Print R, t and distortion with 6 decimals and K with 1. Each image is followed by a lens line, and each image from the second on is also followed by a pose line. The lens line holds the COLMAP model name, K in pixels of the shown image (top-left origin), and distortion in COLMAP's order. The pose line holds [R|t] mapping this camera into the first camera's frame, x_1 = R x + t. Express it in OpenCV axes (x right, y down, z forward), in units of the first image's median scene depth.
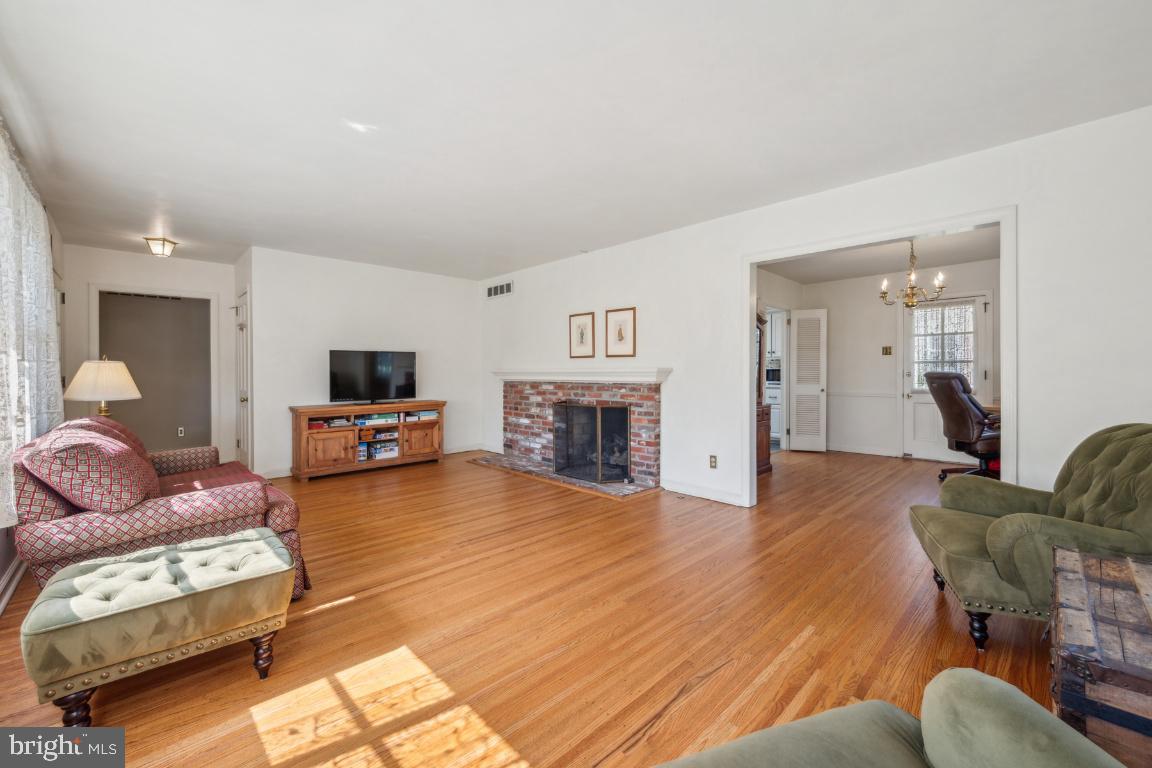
lens RADIAL K [[465.1, 0, 577.3], [0, 465.1, 367.0], [0, 0, 1]] dist [0.000063, -0.000038]
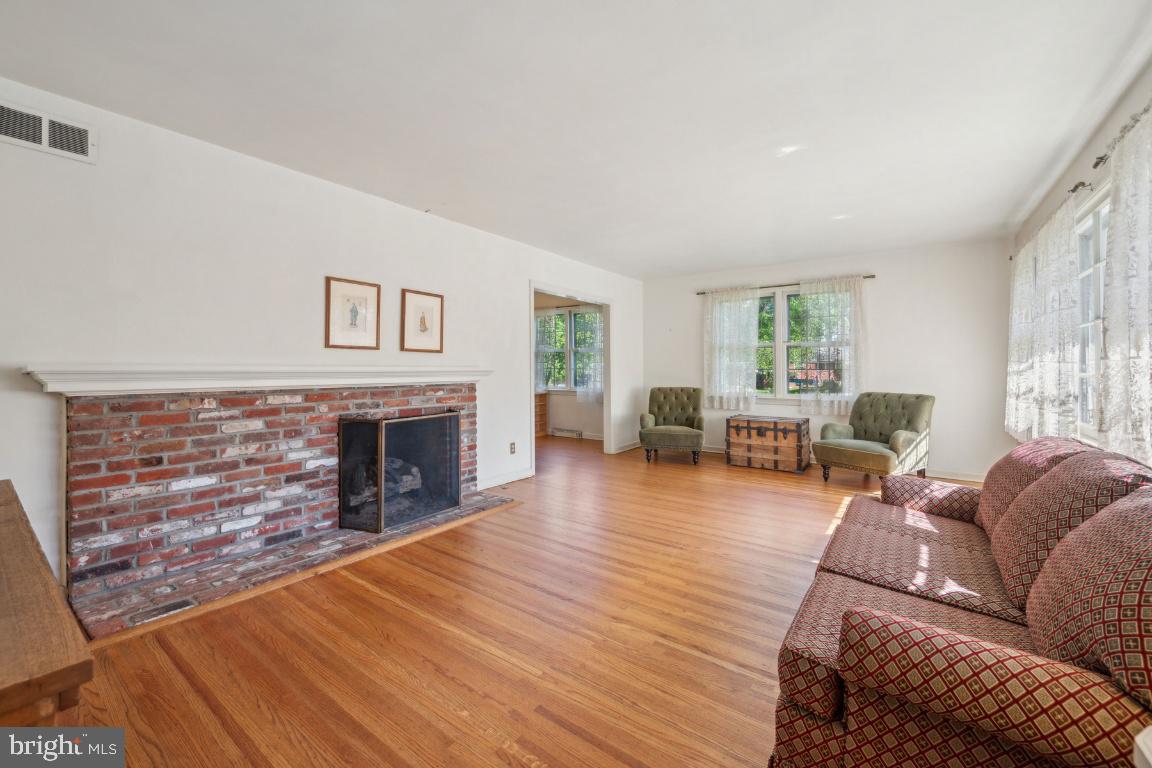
lens RADIAL K [[465.1, 0, 577.3], [0, 465.1, 367.0], [0, 0, 1]] dist [0.000063, -0.000038]
pose [[-0.172305, 0.012765, 0.984961, -0.649448], [-0.003317, 0.999903, -0.013539, 0.012424], [-0.985038, -0.005600, -0.172246, 0.770156]]
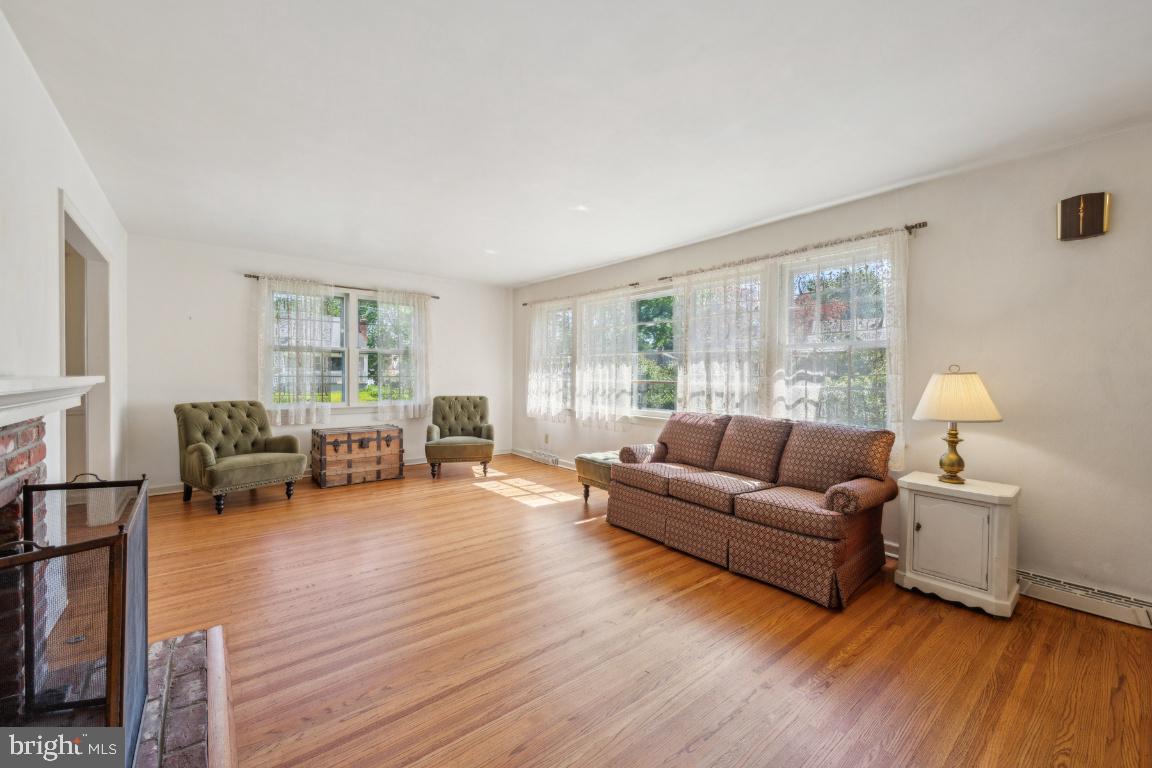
lens RADIAL K [[465.1, 0, 577.3], [0, 465.1, 367.0], [0, 0, 1]] dist [0.000063, -0.000038]
pose [[-0.997903, 0.003100, 0.064651, -0.246443], [0.001300, 0.999611, -0.027864, 0.010528], [-0.064712, -0.027722, -0.997519, 1.092516]]
